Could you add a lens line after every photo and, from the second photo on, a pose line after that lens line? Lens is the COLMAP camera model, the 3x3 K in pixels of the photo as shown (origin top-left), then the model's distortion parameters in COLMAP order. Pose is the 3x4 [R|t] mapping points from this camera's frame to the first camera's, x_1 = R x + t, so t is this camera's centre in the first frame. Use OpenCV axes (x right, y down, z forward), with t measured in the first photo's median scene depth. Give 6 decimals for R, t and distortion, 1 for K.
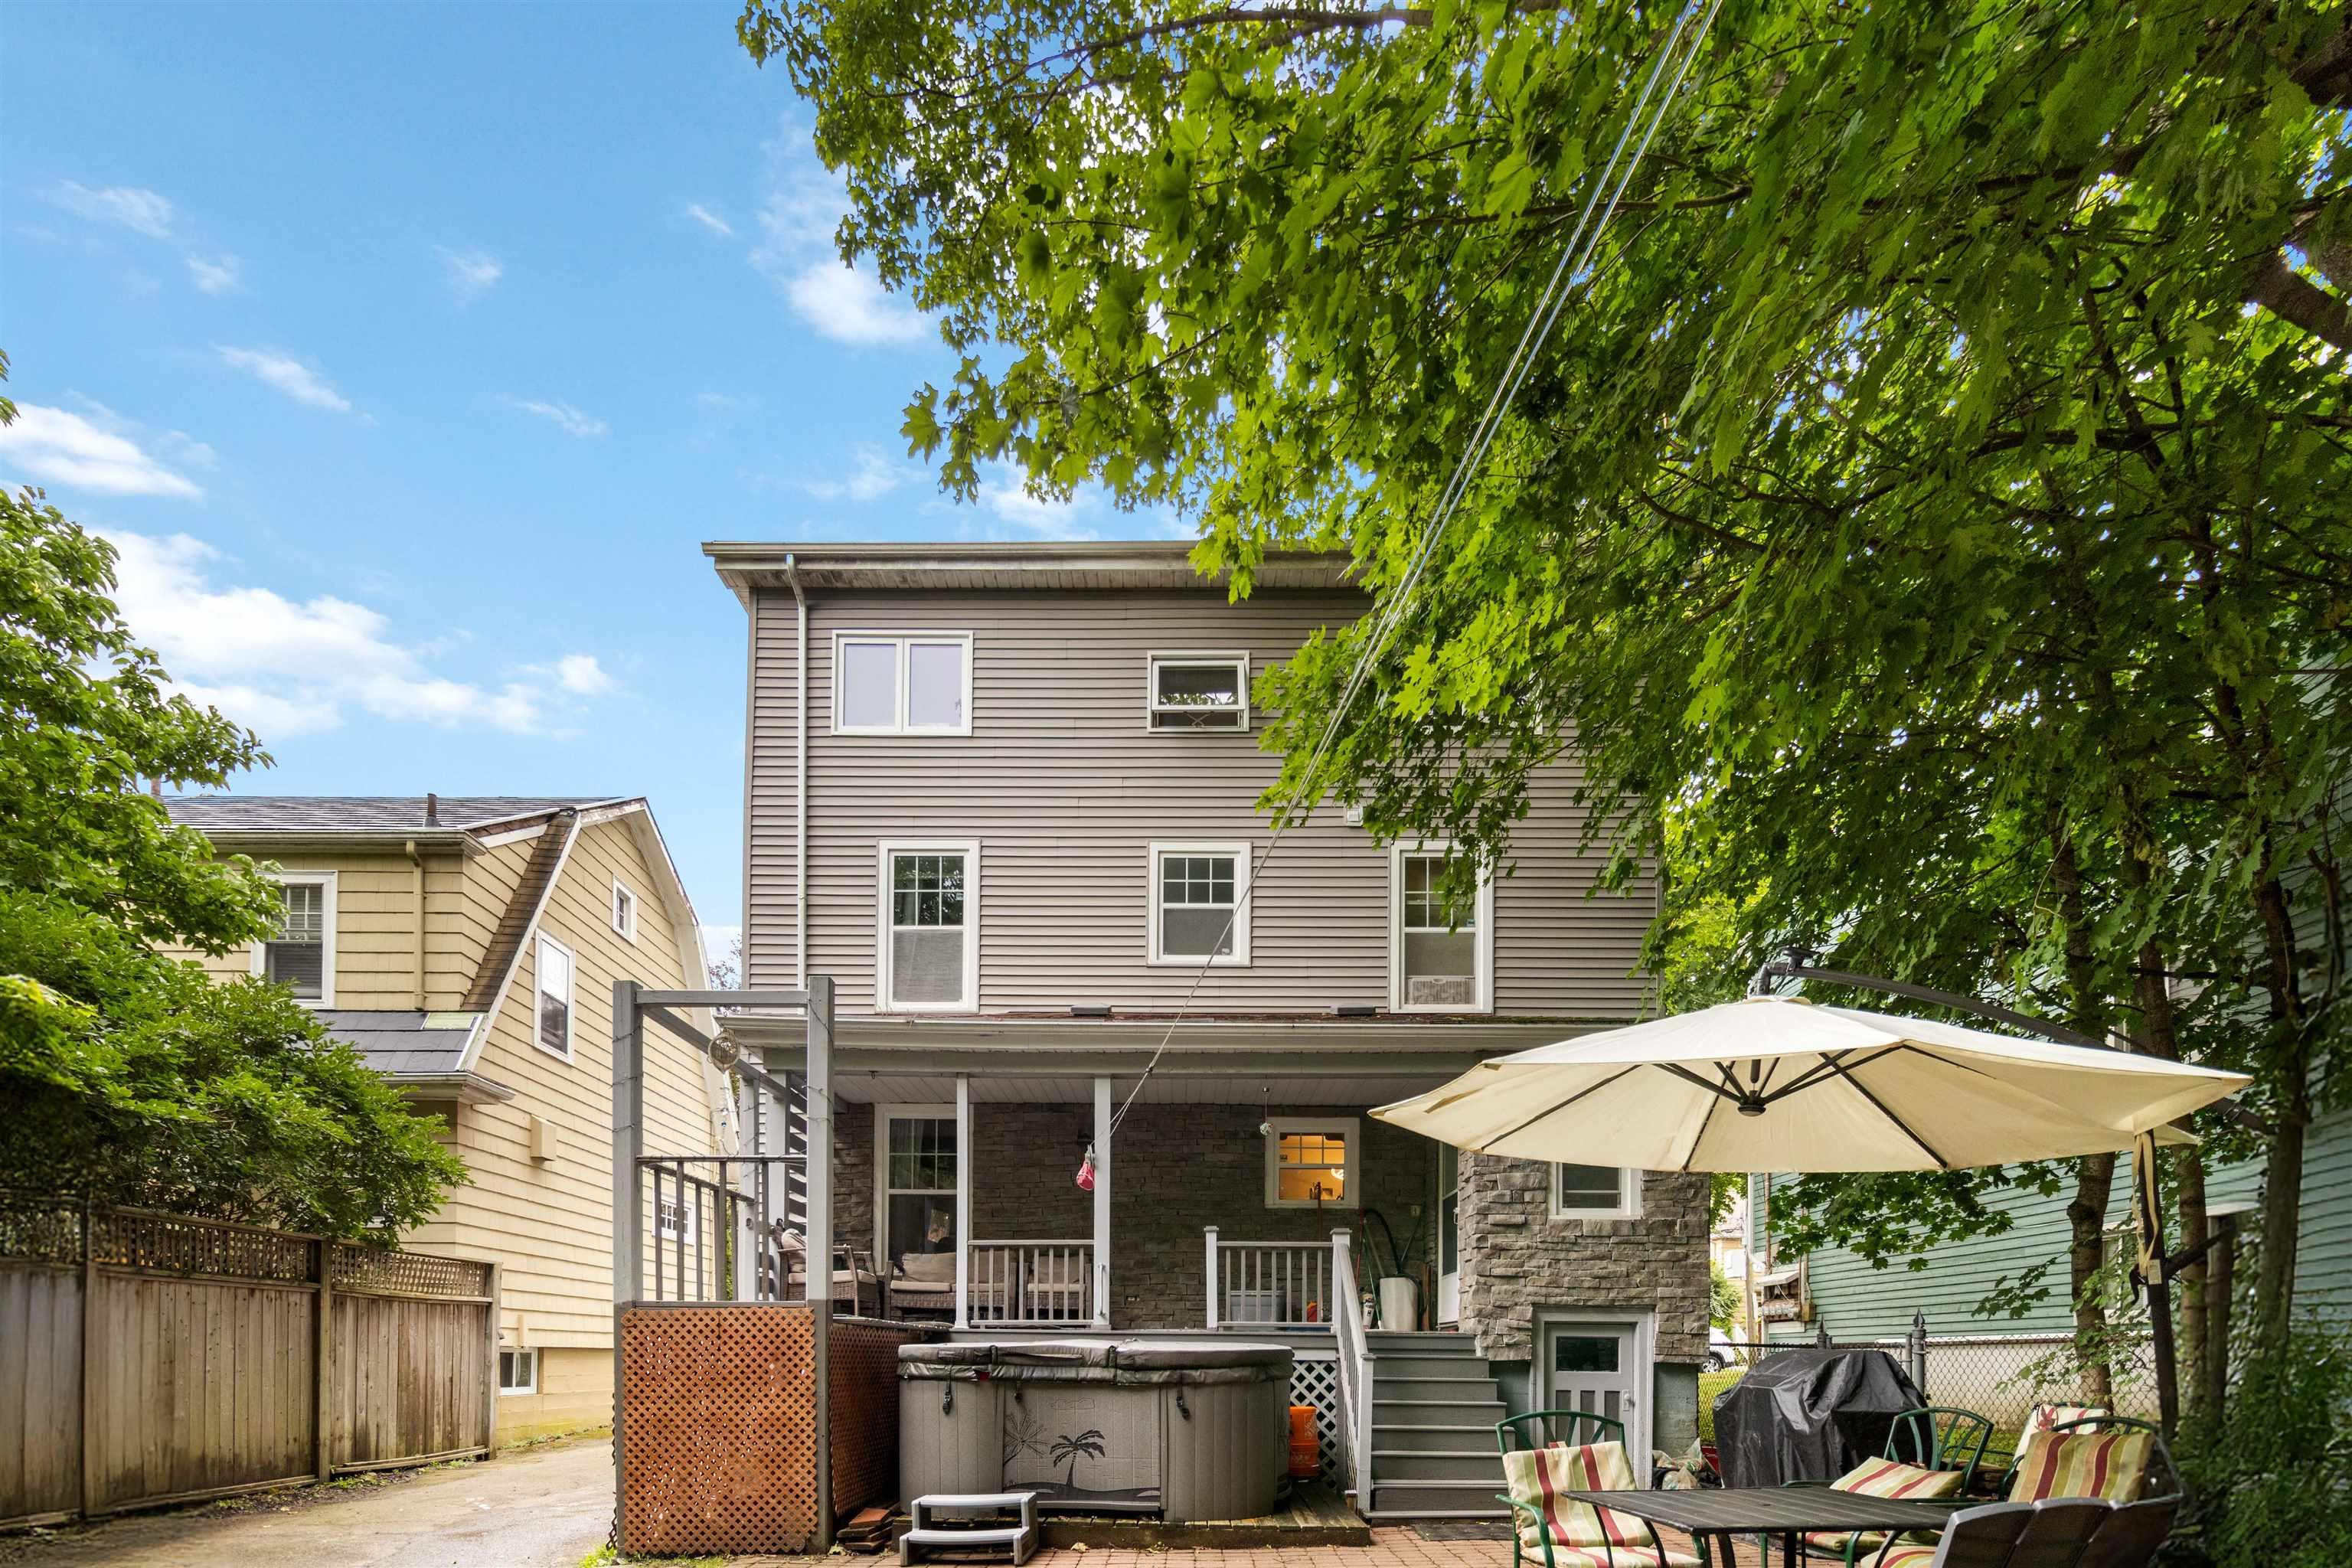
lens RADIAL K [[1518.1, 0, 1173.9], [0, 1518.1, 810.2], [0, 0, 1]] dist [-0.001377, -0.001226]
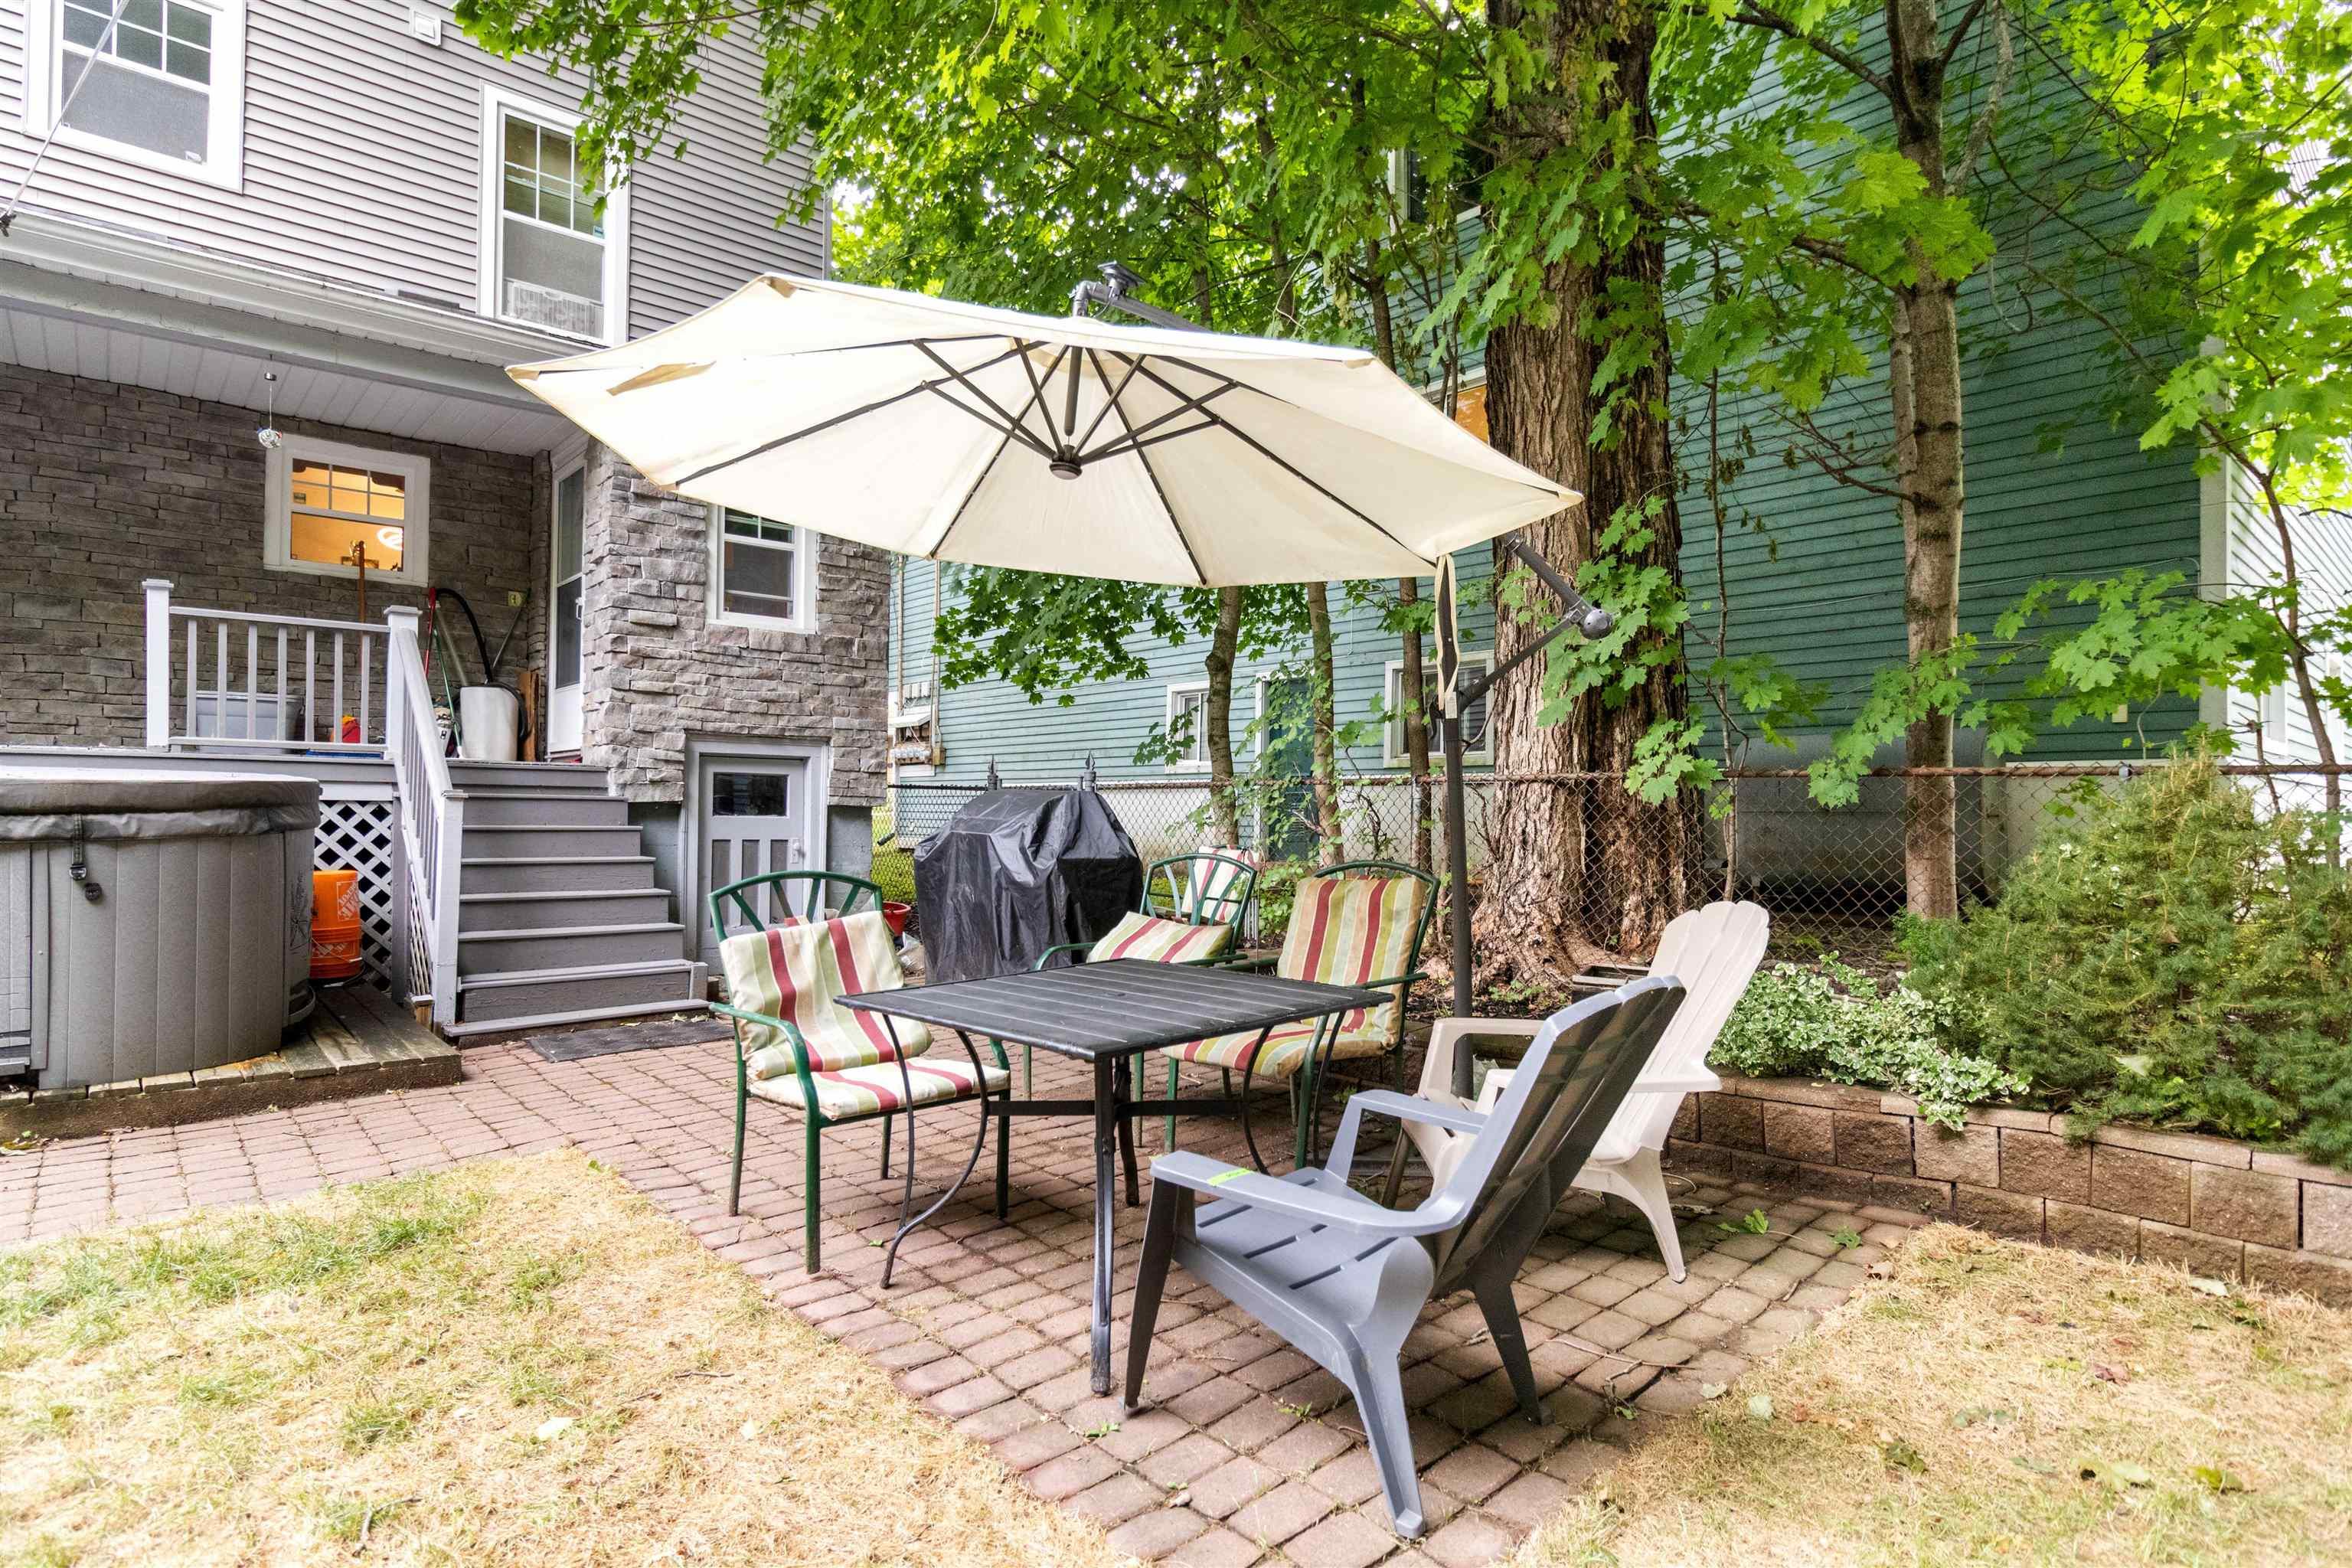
lens RADIAL K [[1518.1, 0, 1173.9], [0, 1518.1, 810.2], [0, 0, 1]] dist [-0.001377, -0.001226]
pose [[0.819970, -0.002221, 0.572402, 0.010790], [-0.193670, 0.939939, 0.281080, 0.115130], [-0.538648, -0.341334, 0.770292, 0.308413]]
